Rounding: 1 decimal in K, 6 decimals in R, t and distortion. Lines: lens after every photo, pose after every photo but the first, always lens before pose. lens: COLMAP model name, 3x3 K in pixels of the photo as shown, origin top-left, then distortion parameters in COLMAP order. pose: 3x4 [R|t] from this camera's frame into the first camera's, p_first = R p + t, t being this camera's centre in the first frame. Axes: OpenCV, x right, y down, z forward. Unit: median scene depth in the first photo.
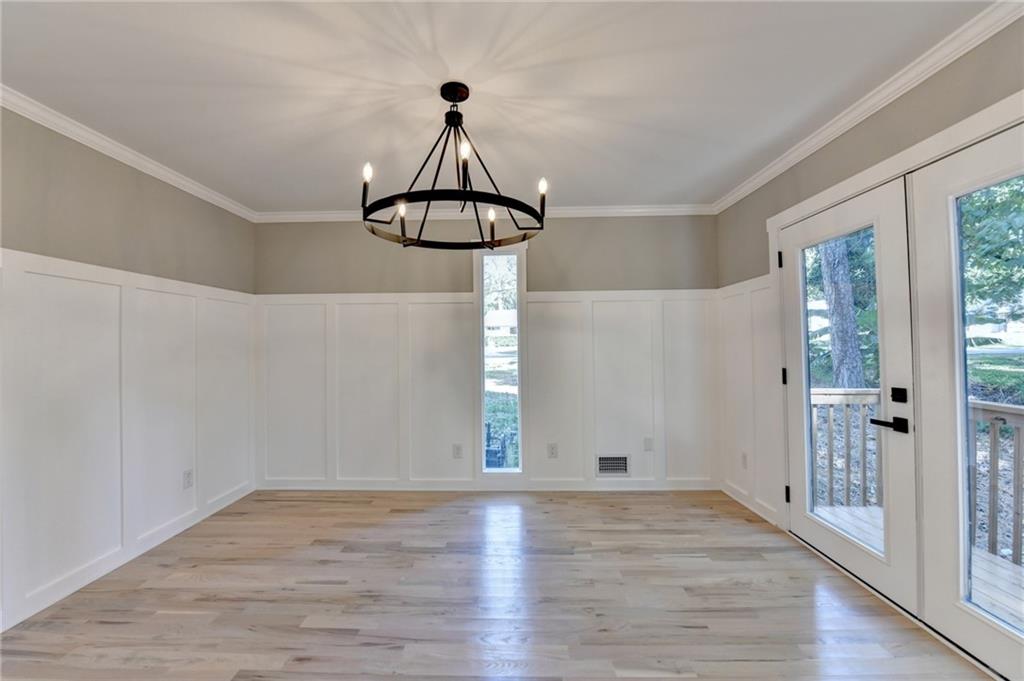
lens RADIAL K [[411.3, 0, 504.4], [0, 411.3, 342.6], [0, 0, 1]] dist [-0.014738, -0.002193]
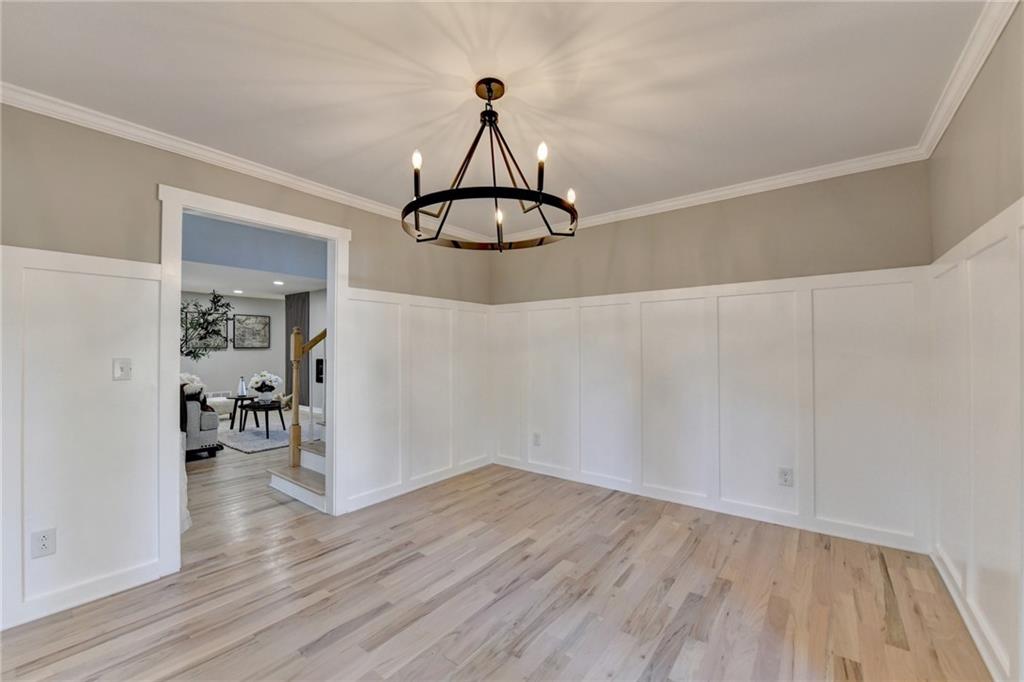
lens RADIAL K [[411.6, 0, 503.6], [0, 411.6, 338.2], [0, 0, 1]] dist [-0.013685, -0.002573]
pose [[-0.586890, -0.009883, -0.809606, 0.544462], [0.008221, 0.999801, -0.018164, 0.013408], [0.809625, -0.017316, -0.586692, 1.313896]]
